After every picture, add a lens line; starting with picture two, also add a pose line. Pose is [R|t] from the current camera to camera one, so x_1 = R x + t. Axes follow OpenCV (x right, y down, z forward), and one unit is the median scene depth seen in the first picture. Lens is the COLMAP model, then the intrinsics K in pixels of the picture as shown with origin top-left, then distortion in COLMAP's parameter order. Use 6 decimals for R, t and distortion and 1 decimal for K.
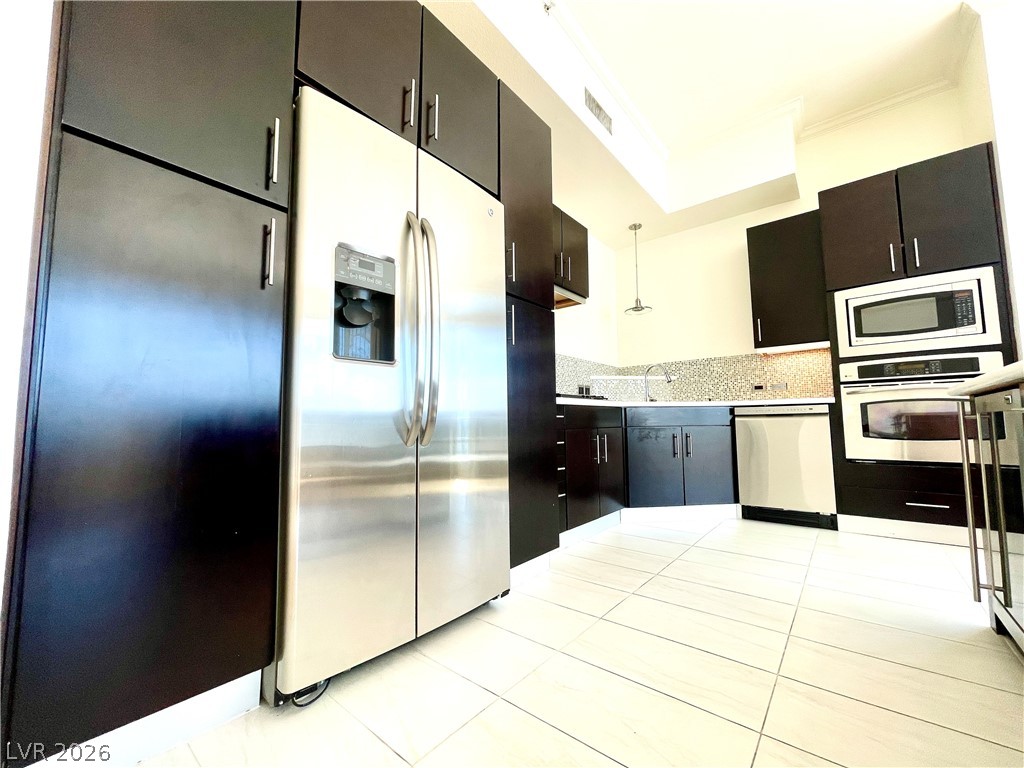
lens RADIAL K [[410.9, 0, 511.4], [0, 410.9, 388.3], [0, 0, 1]] dist [-0.007279, 0.000811]
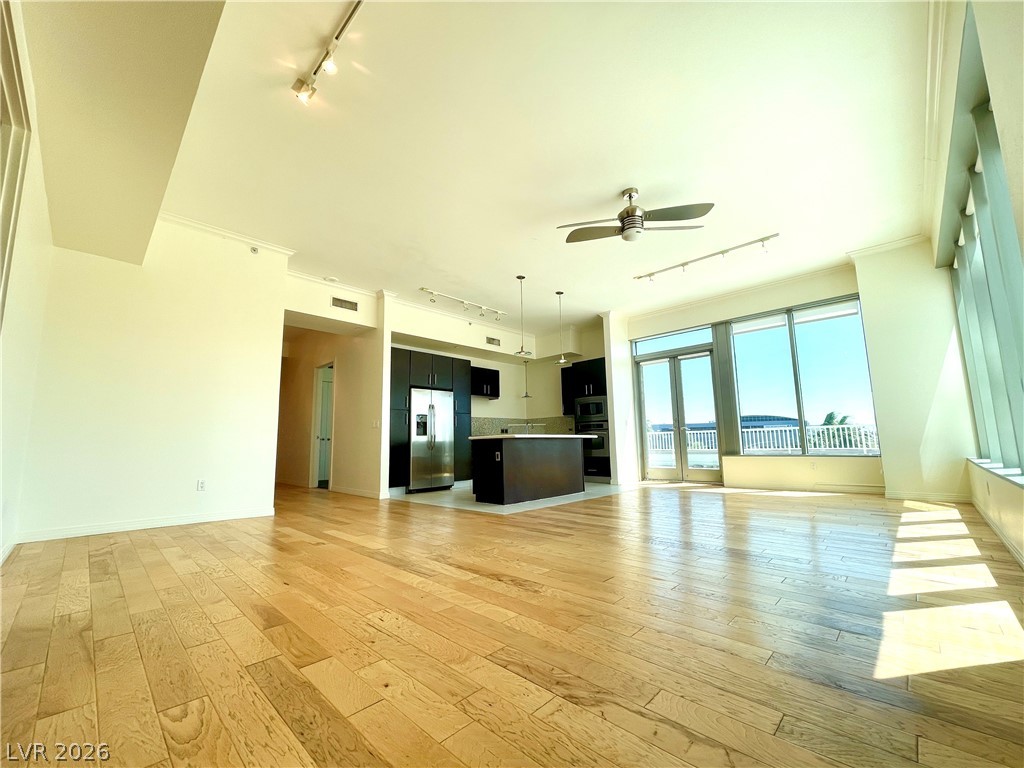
lens RADIAL K [[410.9, 0, 516.2], [0, 410.9, 391.5], [0, 0, 1]] dist [-0.007279, 0.000811]
pose [[0.996971, -0.022375, -0.074483, 1.079965], [0.019784, 0.999179, -0.035350, -0.353079], [0.075213, 0.033770, 0.996596, -3.594588]]
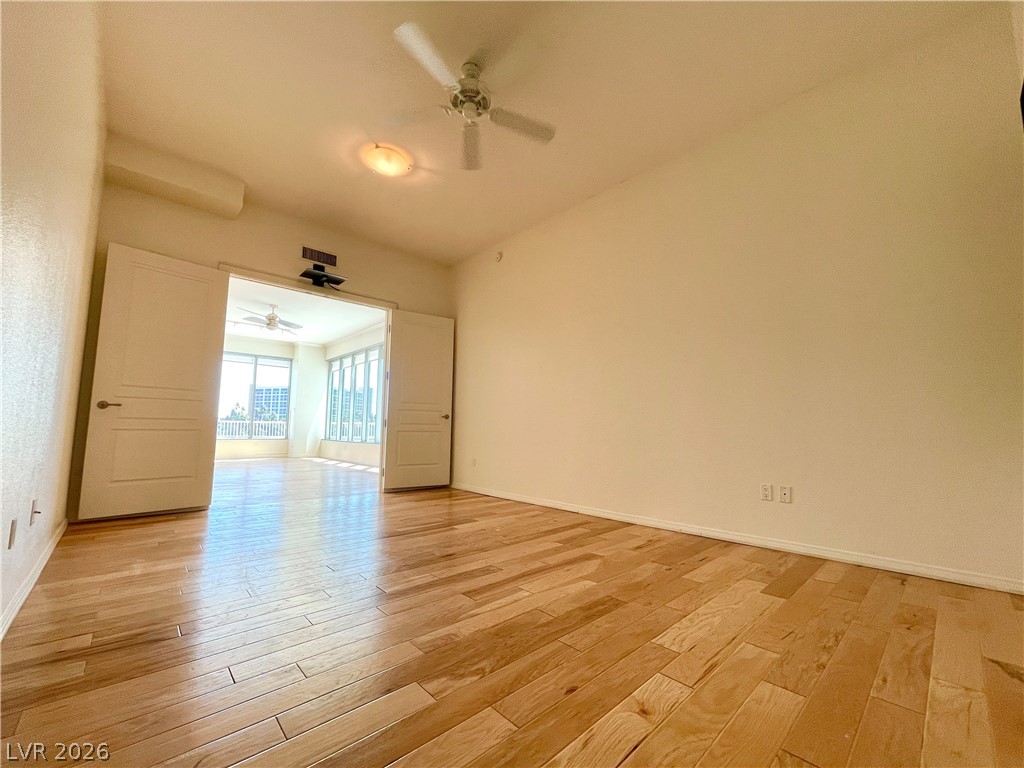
lens RADIAL K [[410.9, 0, 511.3], [0, 410.9, 386.6], [0, 0, 1]] dist [-0.007279, 0.000811]
pose [[0.133239, 0.116109, 0.984259, -2.915793], [-0.098772, 0.989725, -0.103383, -0.433298], [-0.986150, -0.083443, 0.143338, -4.783865]]
